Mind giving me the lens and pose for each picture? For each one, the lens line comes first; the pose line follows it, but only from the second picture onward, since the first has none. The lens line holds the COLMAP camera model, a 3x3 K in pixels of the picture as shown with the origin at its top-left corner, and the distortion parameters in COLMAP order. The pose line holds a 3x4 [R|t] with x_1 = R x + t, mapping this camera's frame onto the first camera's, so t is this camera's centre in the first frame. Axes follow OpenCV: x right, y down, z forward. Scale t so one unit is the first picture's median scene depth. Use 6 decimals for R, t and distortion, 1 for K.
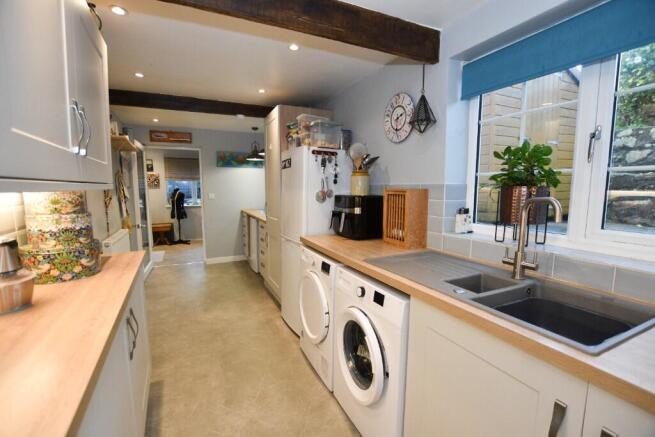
lens RADIAL K [[288.8, 0, 328.2], [0, 288.8, 219.5], [0, 0, 1]] dist [-0.002493, -0.000181]
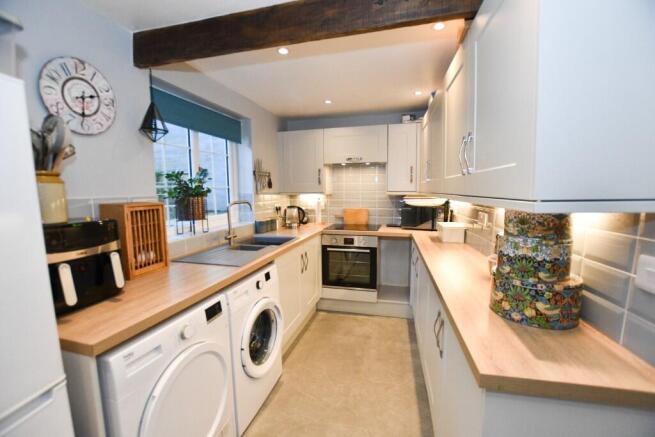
lens RADIAL K [[288.8, 0, 329.0], [0, 288.8, 220.0], [0, 0, 1]] dist [-0.002493, -0.000181]
pose [[-0.762864, -0.067400, 0.643036, -0.640671], [0.075974, 0.978317, 0.192674, -0.167621], [-0.642080, 0.195838, -0.741202, 1.215620]]
